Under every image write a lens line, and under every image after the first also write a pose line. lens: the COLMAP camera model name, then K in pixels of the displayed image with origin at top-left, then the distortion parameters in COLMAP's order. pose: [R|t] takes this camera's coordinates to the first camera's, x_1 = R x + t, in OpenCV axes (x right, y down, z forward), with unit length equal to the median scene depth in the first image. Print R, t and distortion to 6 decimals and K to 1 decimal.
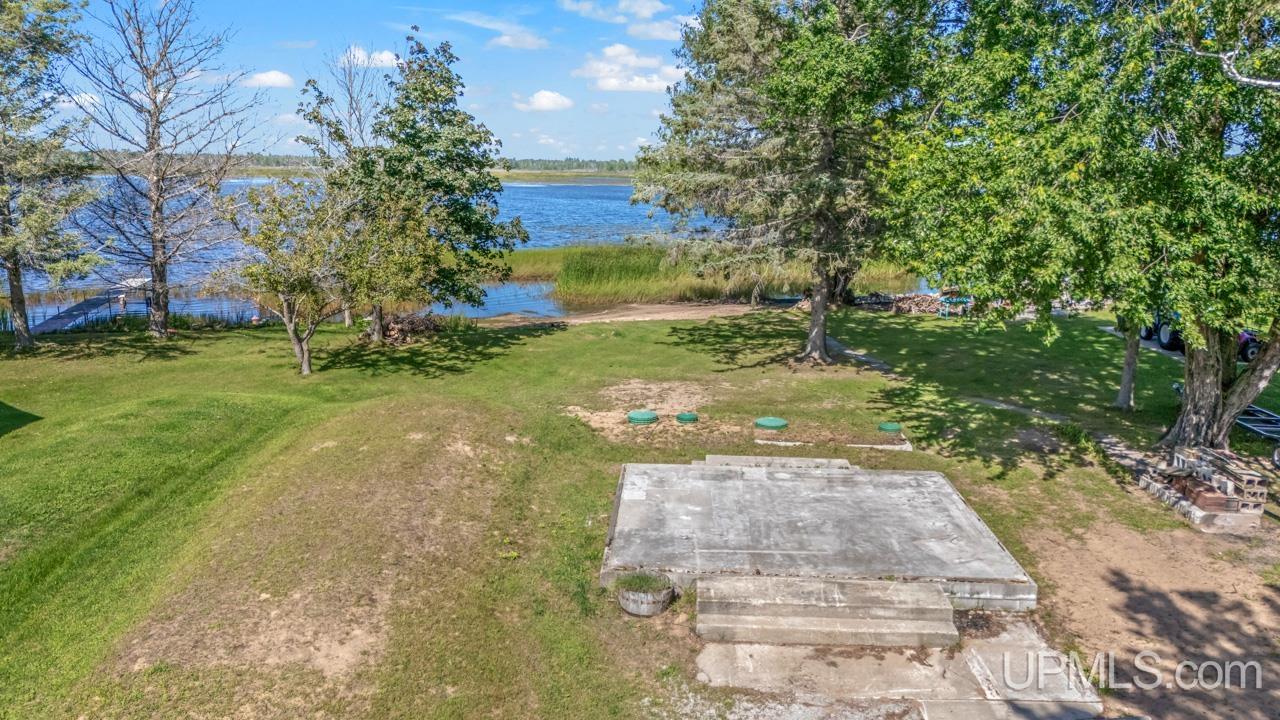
lens RADIAL K [[912.3, 0, 638.4], [0, 912.3, 351.6], [0, 0, 1]] dist [0.094226, -0.064022]
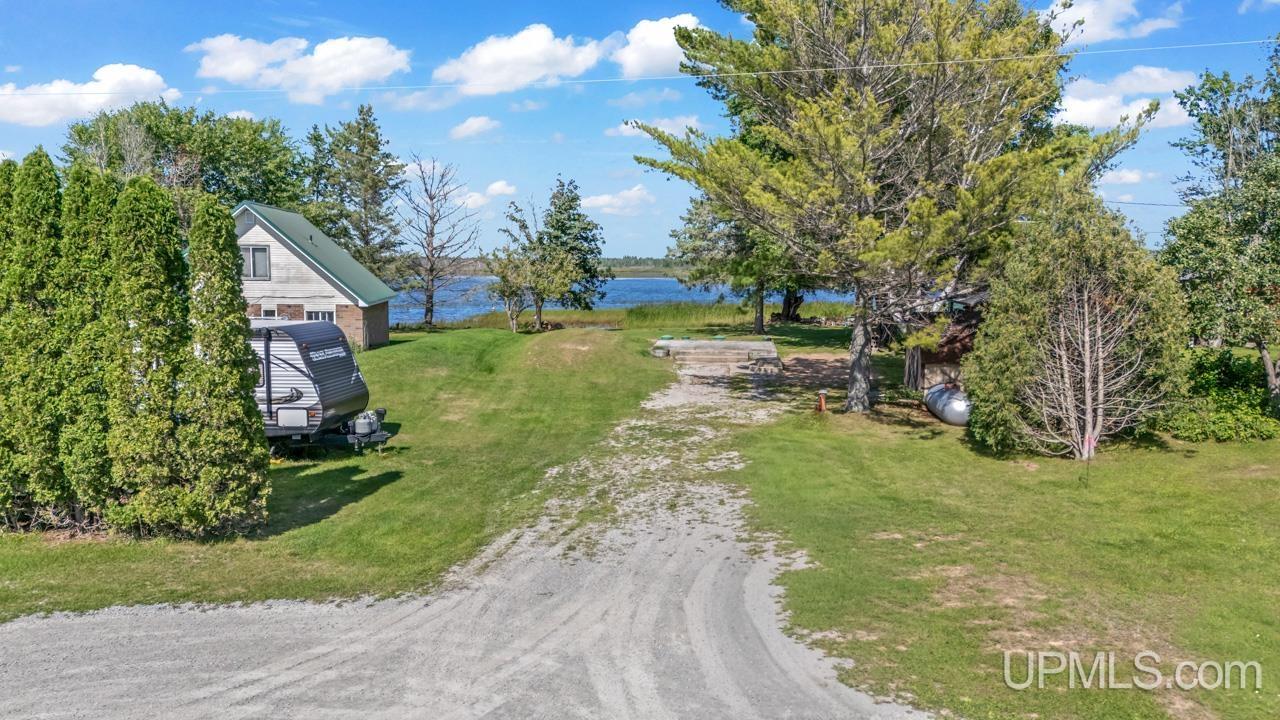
lens RADIAL K [[913.5, 0, 640.0], [0, 913.5, 360.0], [0, 0, 1]] dist [0.100715, -0.111088]
pose [[0.998266, 0.000832, -0.058865, 0.055747], [-0.006321, 0.995634, -0.093130, 0.263708], [0.058531, 0.093341, 0.993912, -1.041184]]
